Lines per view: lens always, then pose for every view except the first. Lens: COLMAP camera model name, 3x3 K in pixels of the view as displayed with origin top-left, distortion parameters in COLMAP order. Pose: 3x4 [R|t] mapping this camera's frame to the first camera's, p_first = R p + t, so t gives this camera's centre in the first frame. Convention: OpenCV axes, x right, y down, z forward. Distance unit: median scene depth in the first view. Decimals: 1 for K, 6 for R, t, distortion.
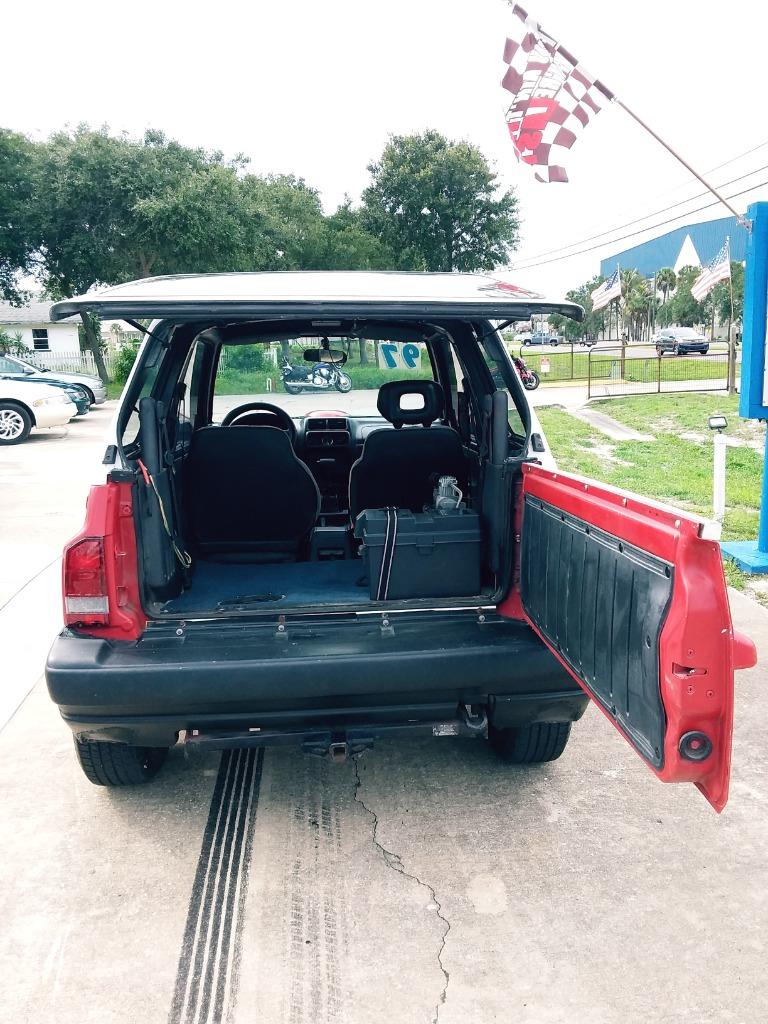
lens RADIAL K [[833.3, 0, 399.5], [0, 833.3, 486.7], [0, 0, 1]] dist [0.123020, -0.187884]
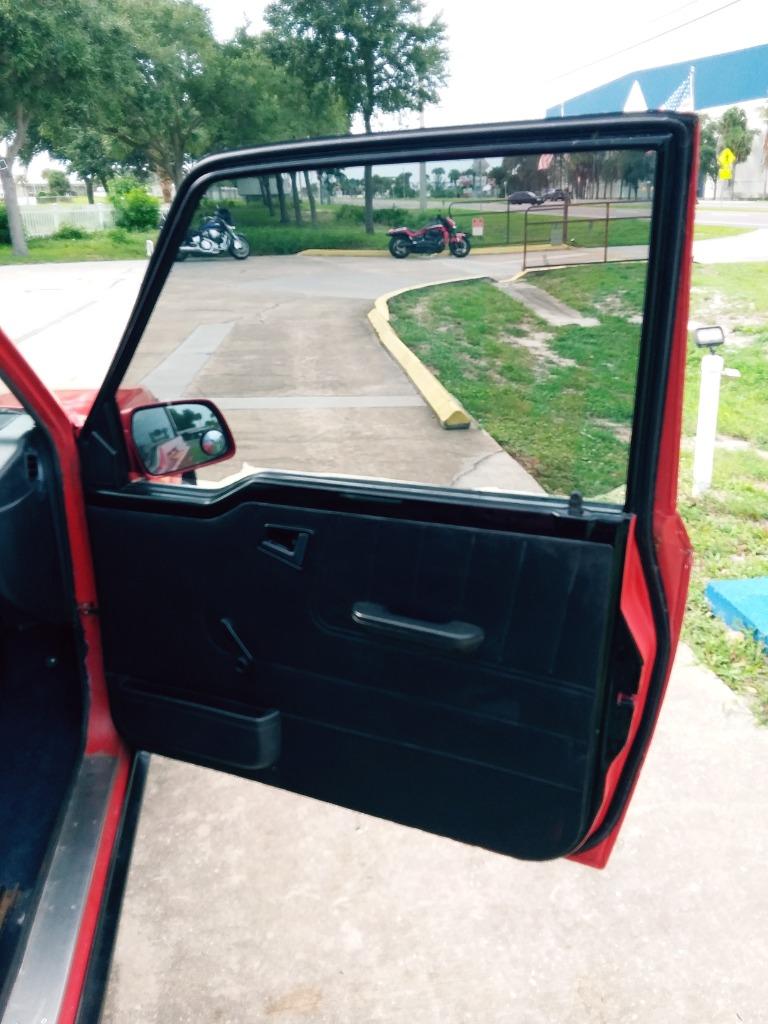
lens RADIAL K [[829.4, 0, 398.1], [0, 829.4, 493.3], [0, 0, 1]] dist [0.119260, -0.199465]
pose [[0.997590, -0.018214, 0.066948, 0.062879], [0.006860, 0.986093, 0.166053, -0.038827], [-0.069041, -0.165193, 0.983842, 0.231684]]
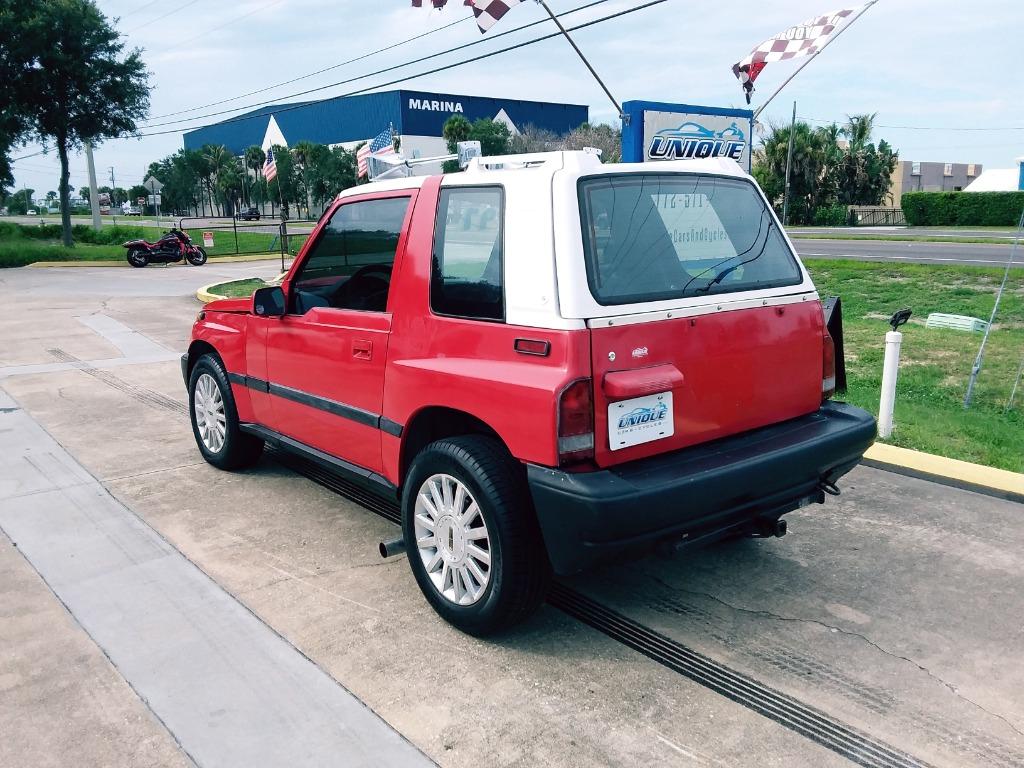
lens RADIAL K [[825.9, 0, 493.5], [0, 825.9, 371.6], [0, 0, 1]] dist [0.118357, -0.199635]
pose [[0.835812, -0.092000, 0.541252, -0.192898], [0.086358, 0.995618, 0.035876, 0.000801], [-0.542181, 0.016756, 0.840095, 0.033913]]
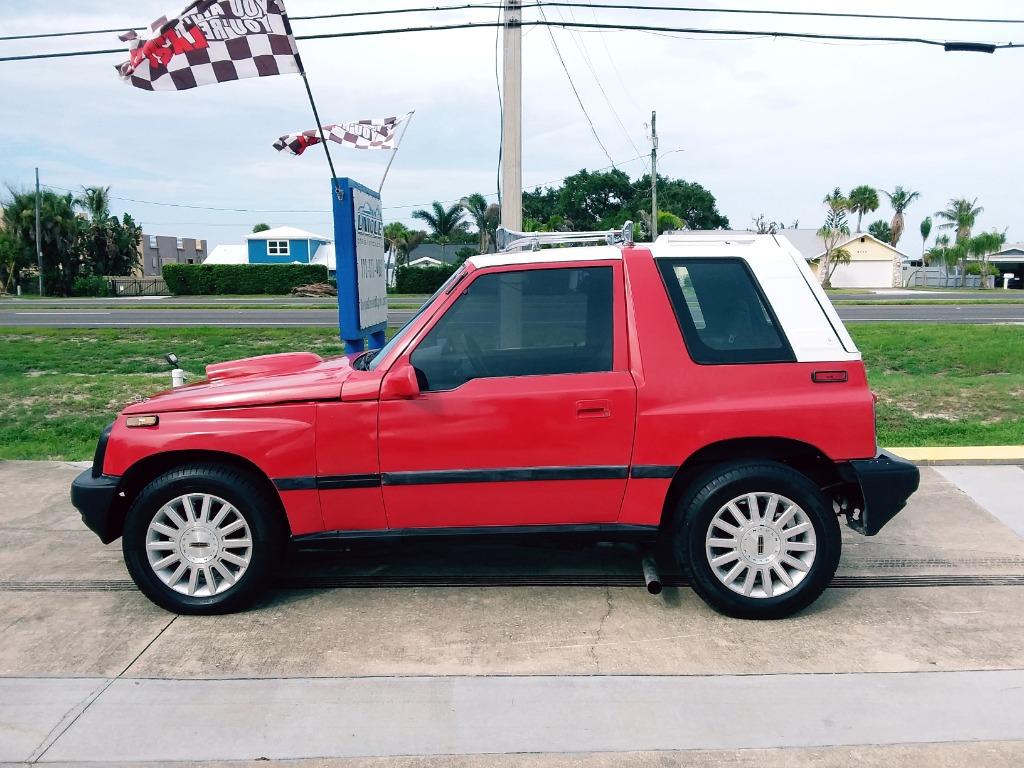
lens RADIAL K [[829.4, 0, 493.6], [0, 829.4, 363.2], [0, 0, 1]] dist [0.119260, -0.199465]
pose [[0.110142, -0.087611, 0.990047, -0.366723], [0.177120, 0.981893, 0.067185, -0.040751], [-0.978007, 0.167957, 0.123666, 0.276572]]
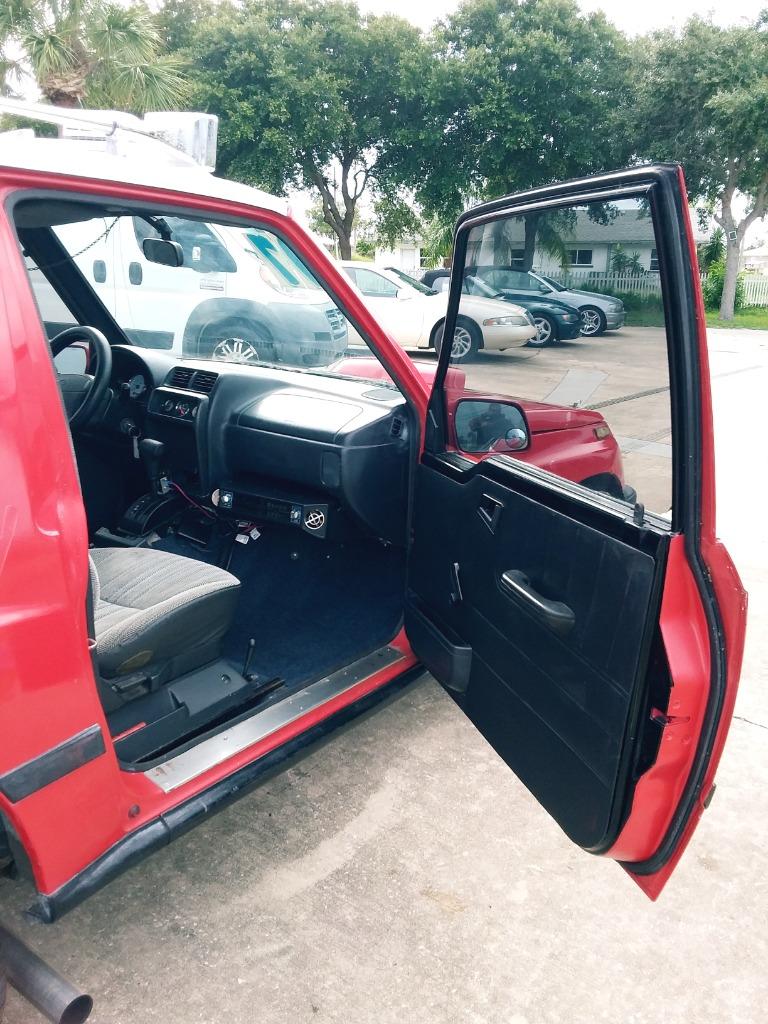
lens RADIAL K [[825.9, 0, 363.7], [0, 825.9, 491.3], [0, 0, 1]] dist [0.118357, -0.199635]
pose [[0.718313, 0.217704, -0.660781, 0.129331], [-0.155176, 0.975988, 0.152867, -0.035226], [0.678194, -0.007269, 0.734847, 0.224265]]
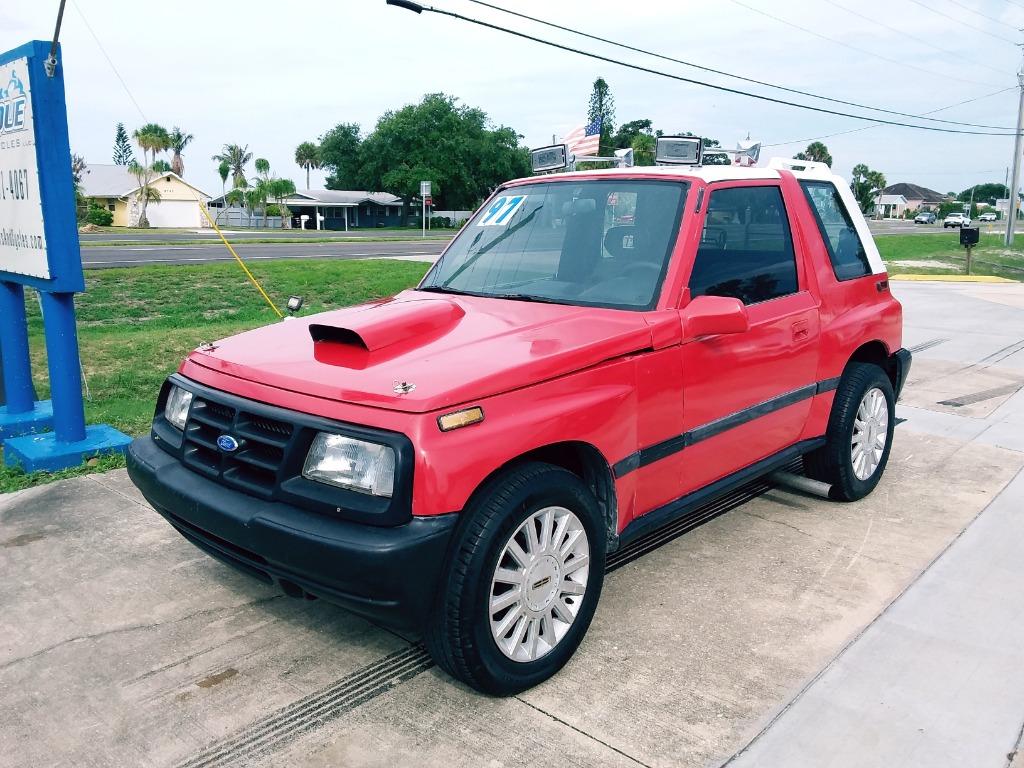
lens RADIAL K [[829.4, 0, 493.6], [0, 829.4, 363.2], [0, 0, 1]] dist [0.119260, -0.199465]
pose [[-0.652090, -0.118064, 0.748892, -0.229930], [0.137880, 0.952859, 0.270277, -0.081134], [-0.745498, 0.279502, -0.605071, 0.533752]]
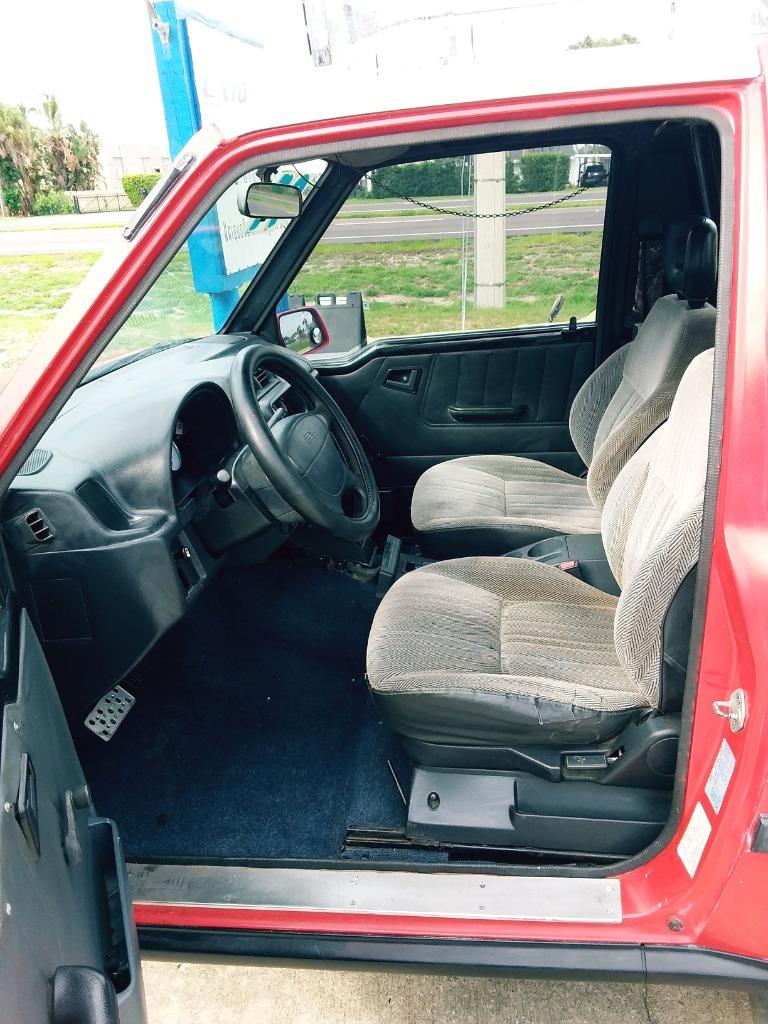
lens RADIAL K [[829.4, 0, 398.1], [0, 829.4, 493.3], [0, 0, 1]] dist [0.119260, -0.199465]
pose [[0.204843, -0.337731, 0.918682, -0.158851], [0.214223, 0.931299, 0.294603, -0.042757], [-0.955064, 0.136455, 0.263120, 0.279160]]
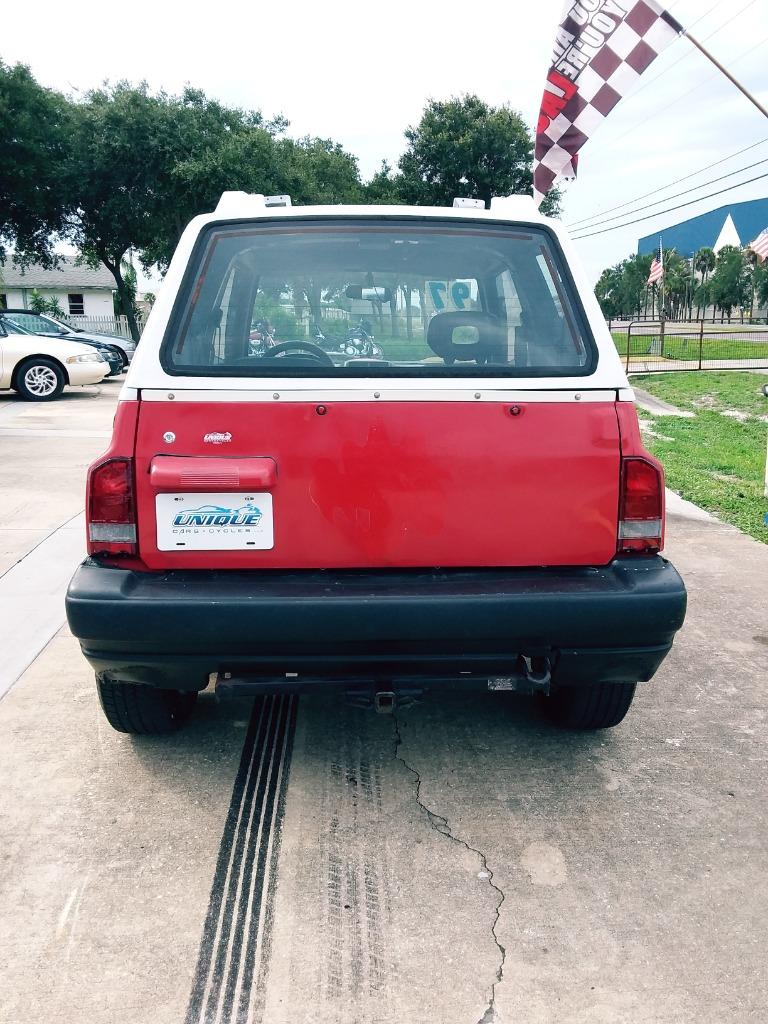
lens RADIAL K [[829.4, 0, 398.1], [0, 829.4, 493.3], [0, 0, 1]] dist [0.119260, -0.199465]
pose [[0.999001, 0.030305, -0.032846, -0.006370], [-0.029113, 0.998920, 0.036198, 0.010690], [0.033908, -0.035206, 0.998805, 0.020677]]
